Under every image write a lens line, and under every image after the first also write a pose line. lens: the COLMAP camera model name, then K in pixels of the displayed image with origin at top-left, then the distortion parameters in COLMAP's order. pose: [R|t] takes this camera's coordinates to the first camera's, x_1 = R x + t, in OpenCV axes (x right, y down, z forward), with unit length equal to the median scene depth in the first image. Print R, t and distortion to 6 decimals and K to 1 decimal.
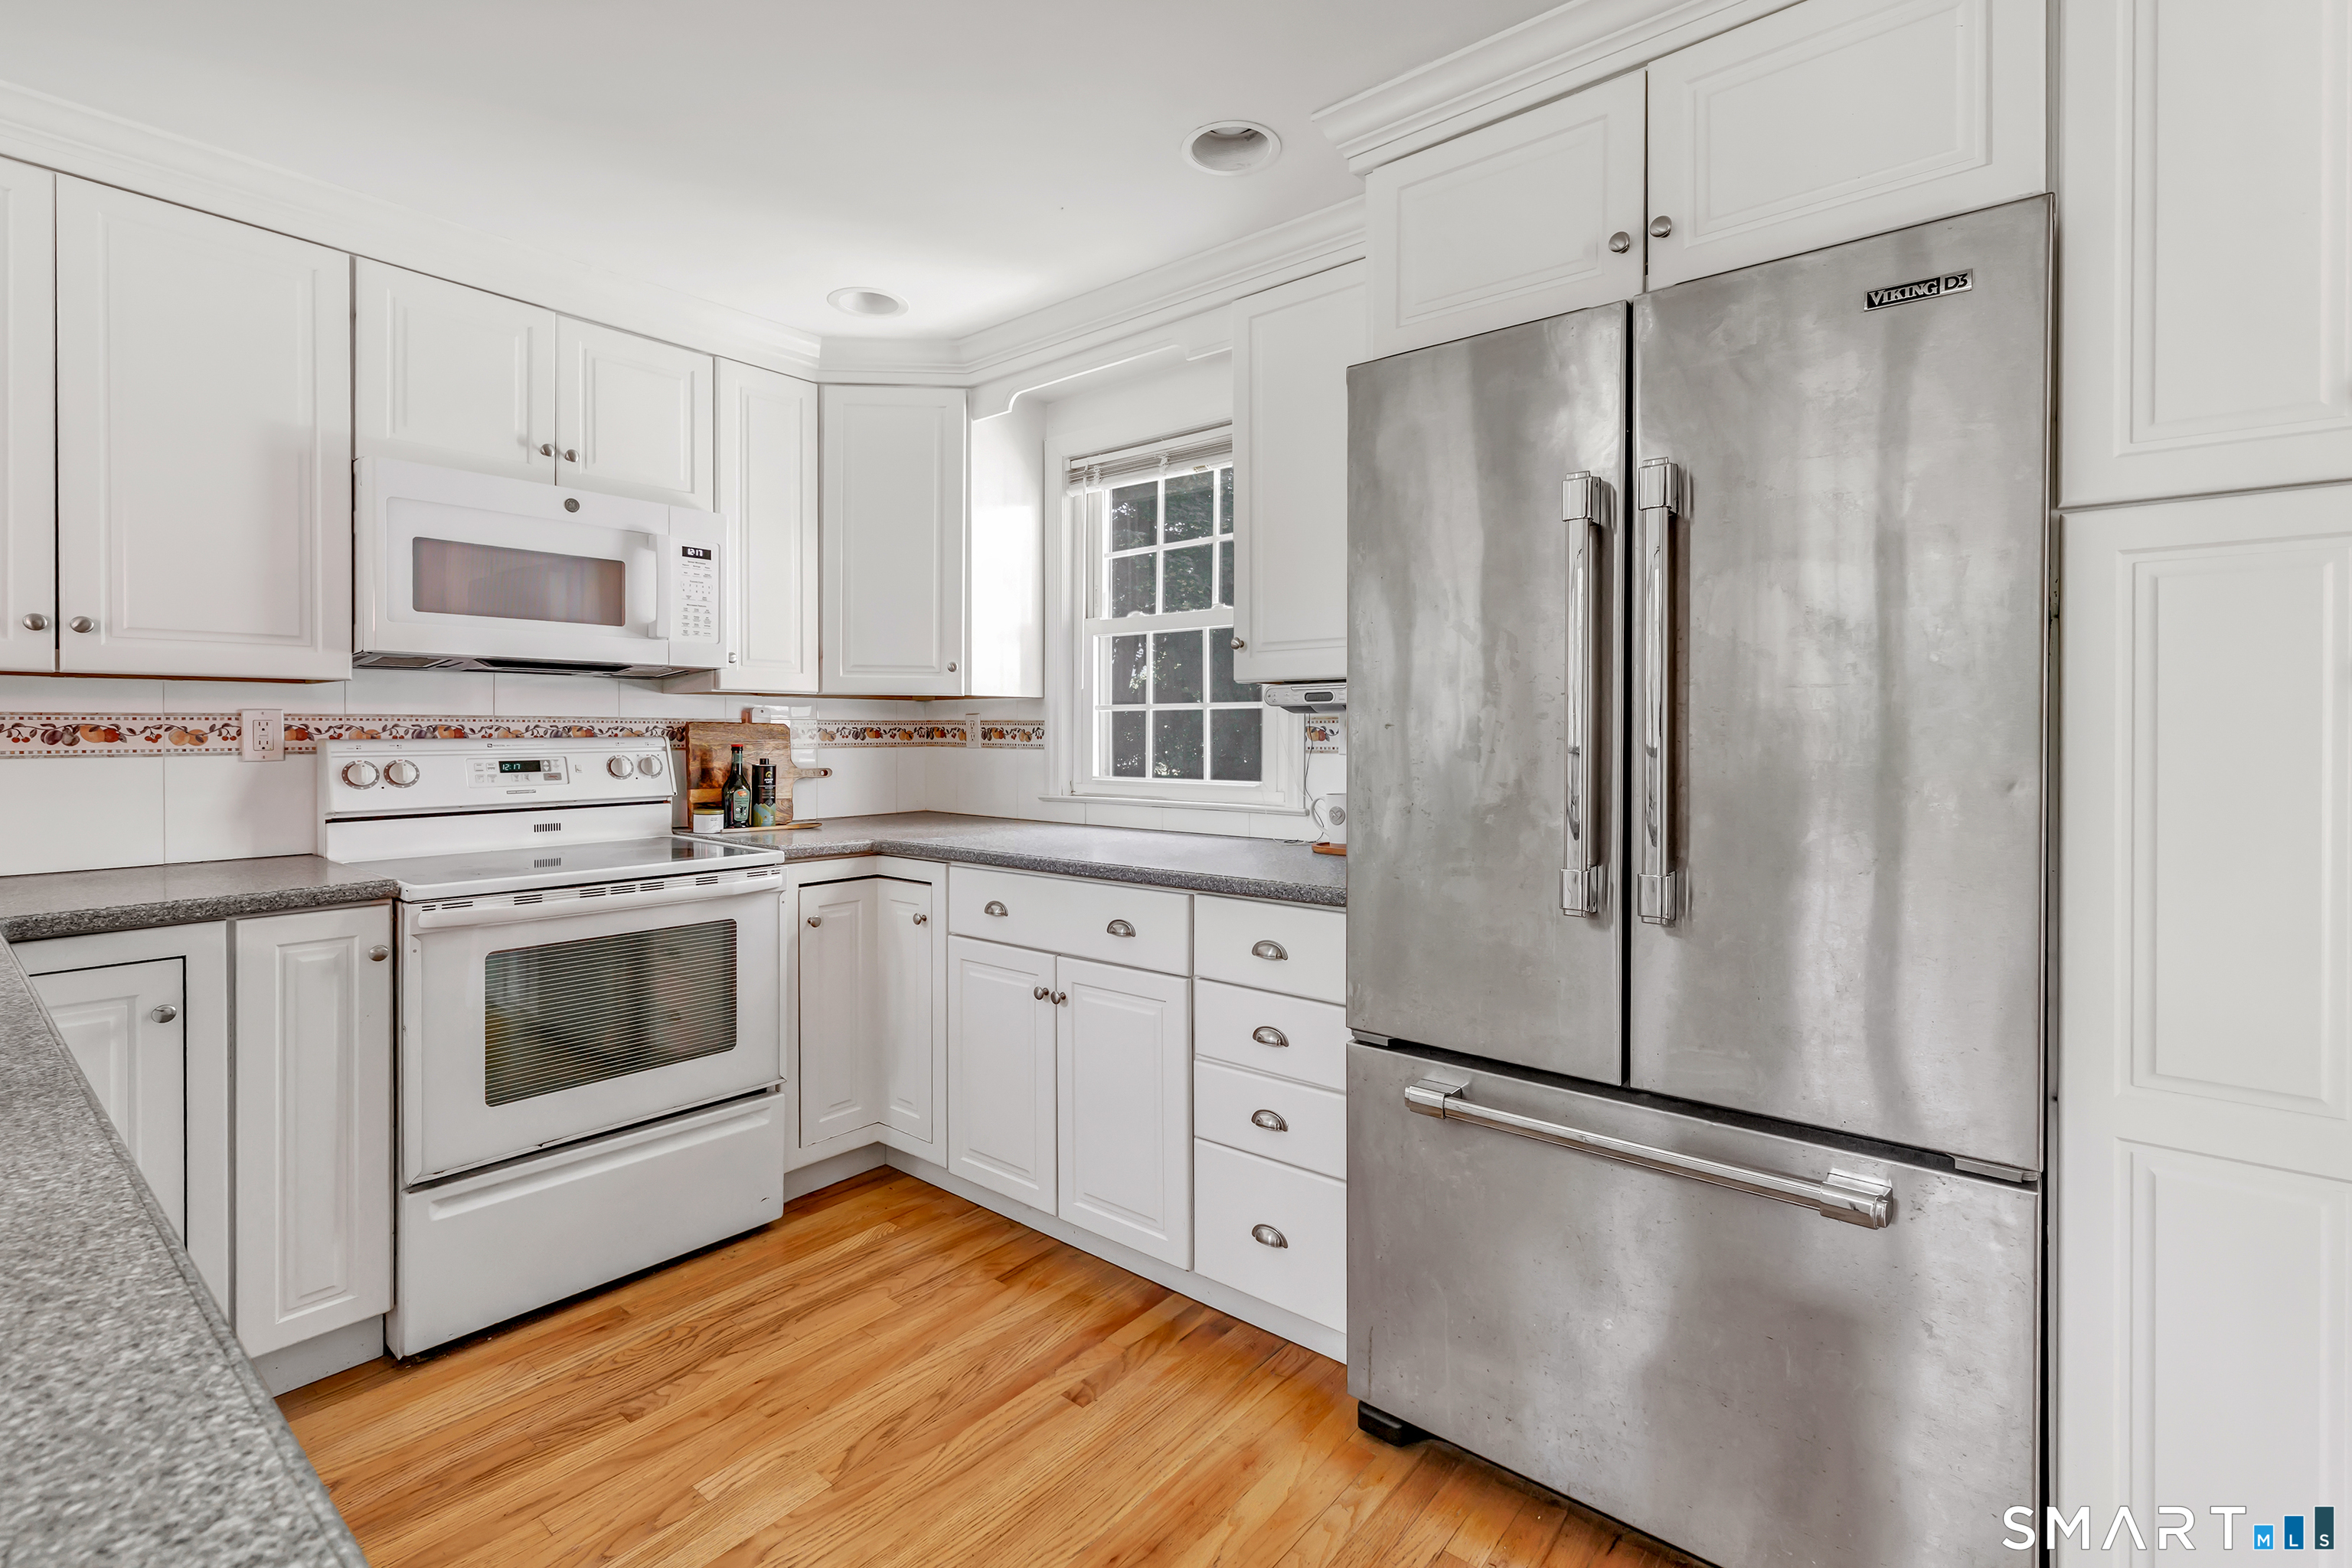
lens RADIAL K [[1064.0, 0, 1162.0], [0, 1064.0, 747.1], [0, 0, 1]] dist [-0.001187, 0.001366]
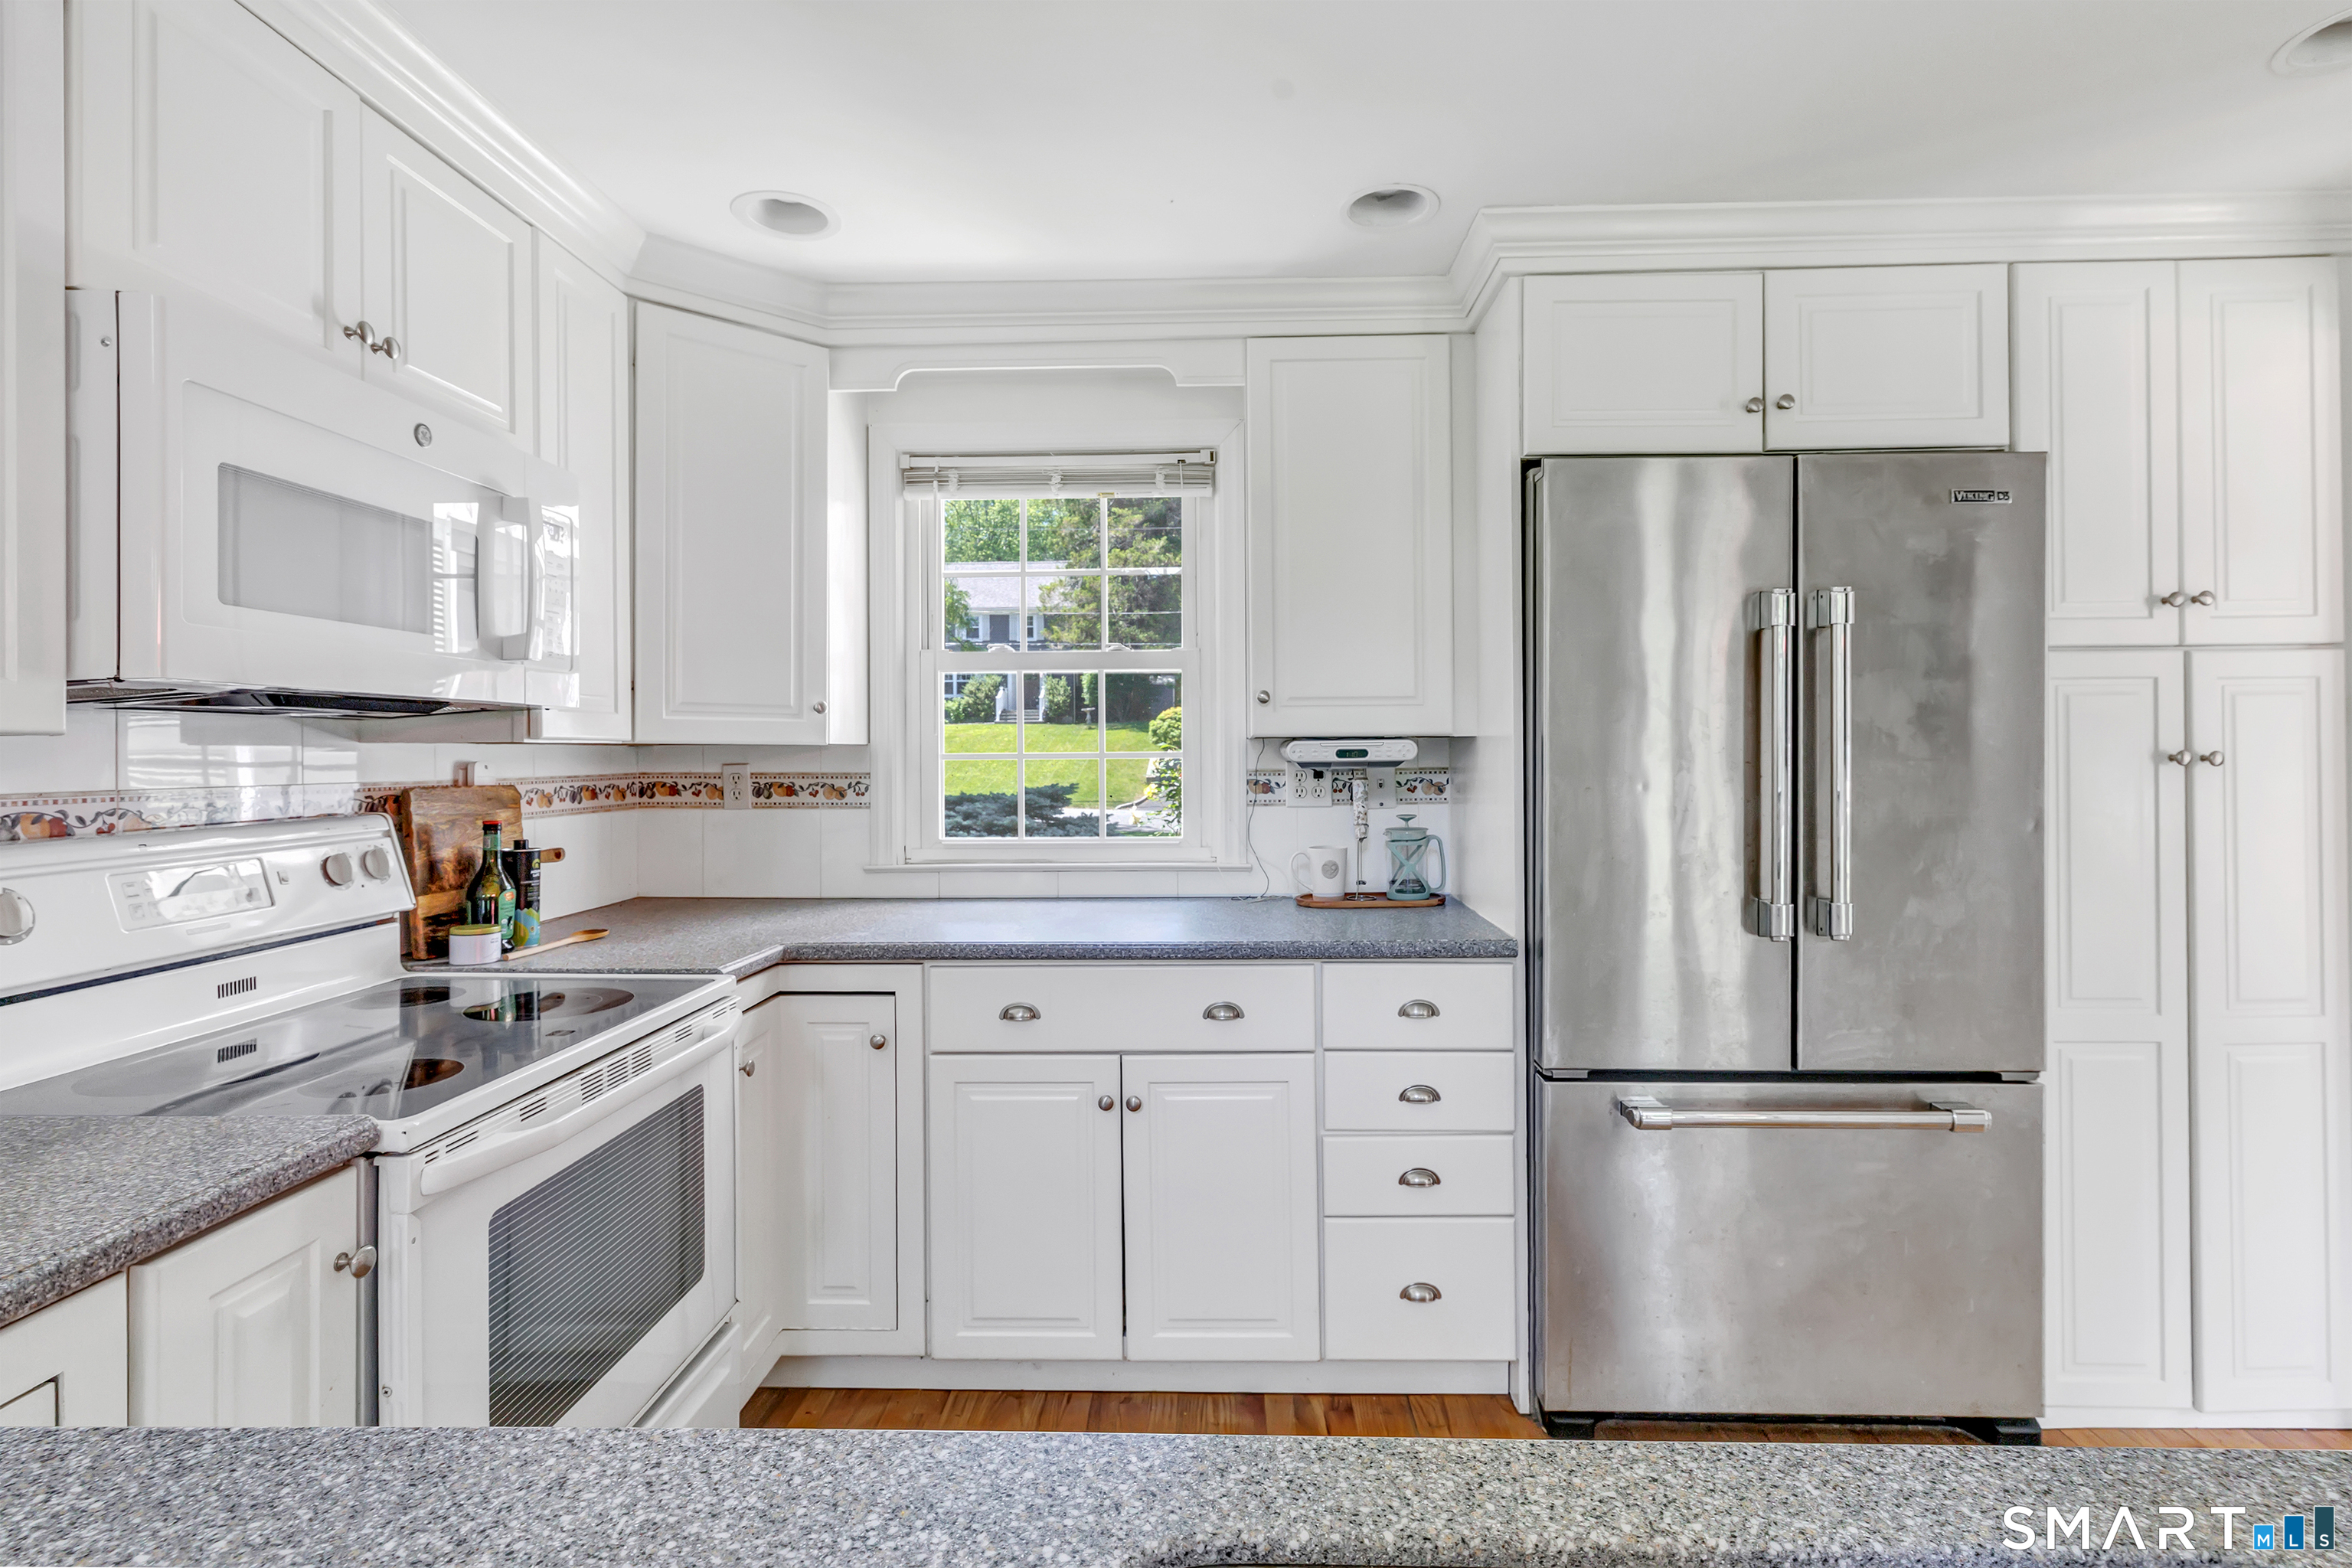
lens RADIAL K [[1127.8, 0, 1183.9], [0, 1127.8, 758.4], [0, 0, 1]] dist [-0.001266, -0.000276]
pose [[0.782759, -0.008575, 0.622266, -0.521864], [0.015245, 0.999869, -0.005399, -0.031821], [-0.622138, 0.013712, 0.782787, 0.210368]]
